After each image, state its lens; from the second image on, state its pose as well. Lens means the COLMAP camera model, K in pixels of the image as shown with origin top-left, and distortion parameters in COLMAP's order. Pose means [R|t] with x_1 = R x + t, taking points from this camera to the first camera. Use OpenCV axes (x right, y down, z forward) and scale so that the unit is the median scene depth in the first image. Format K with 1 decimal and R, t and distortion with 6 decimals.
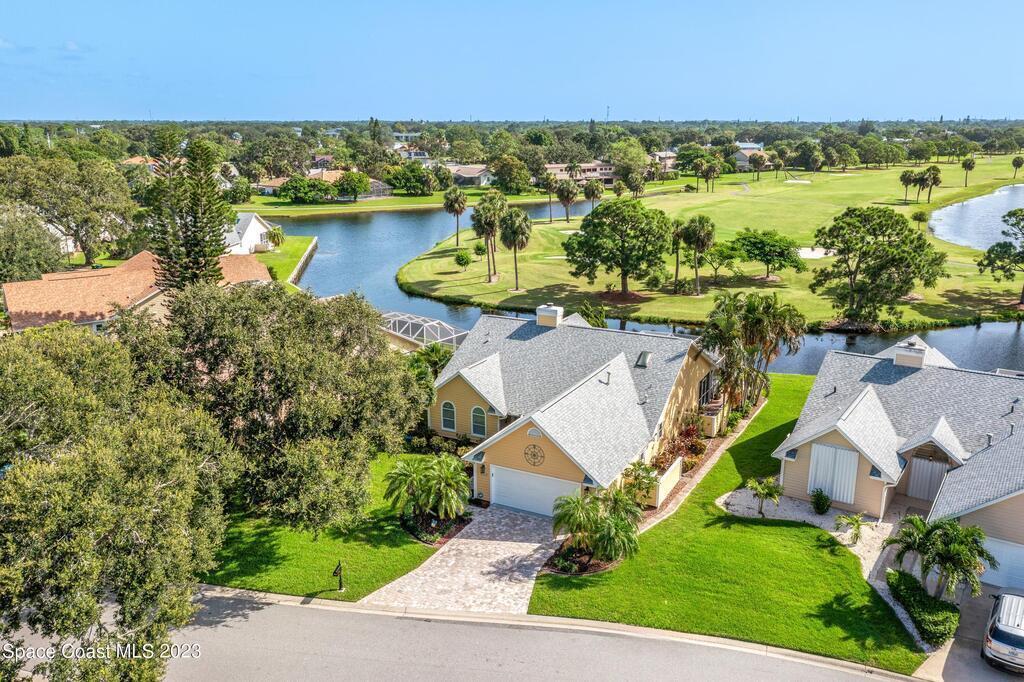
lens RADIAL K [[826.4, 0, 511.3], [0, 826.4, 328.4], [0, 0, 1]] dist [-0.008386, -0.007853]
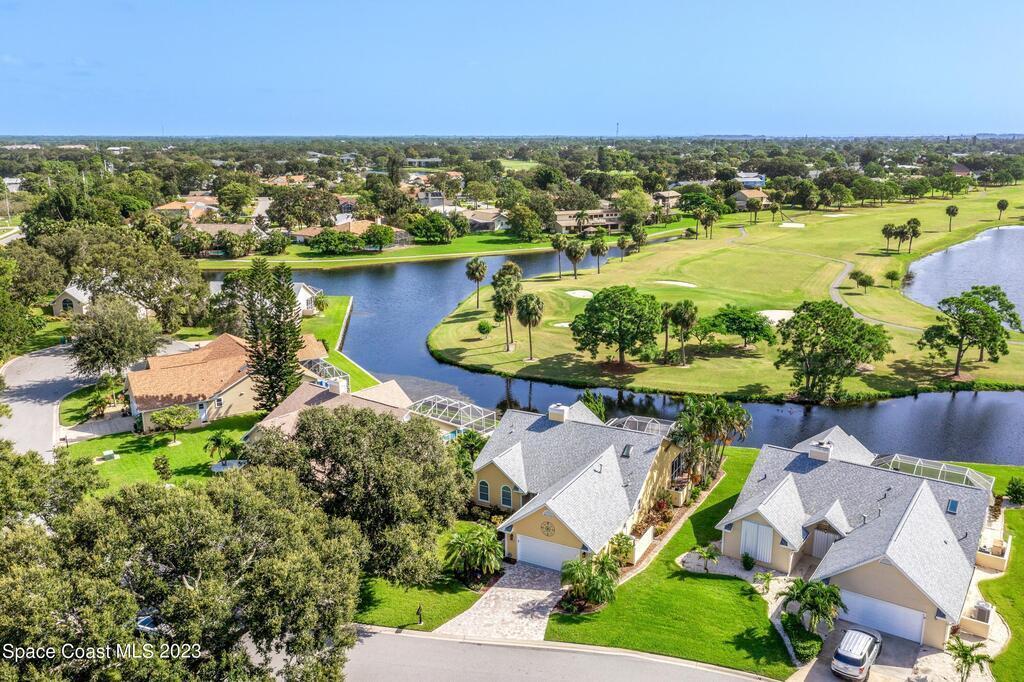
lens RADIAL K [[826.4, 0, 511.3], [0, 826.4, 328.4], [0, 0, 1]] dist [-0.008386, -0.007853]
pose [[0.999933, 0.000644, -0.011590, -0.010399], [-0.000857, 0.999831, -0.018342, -0.090326], [0.011576, 0.018351, 0.999765, -0.239340]]
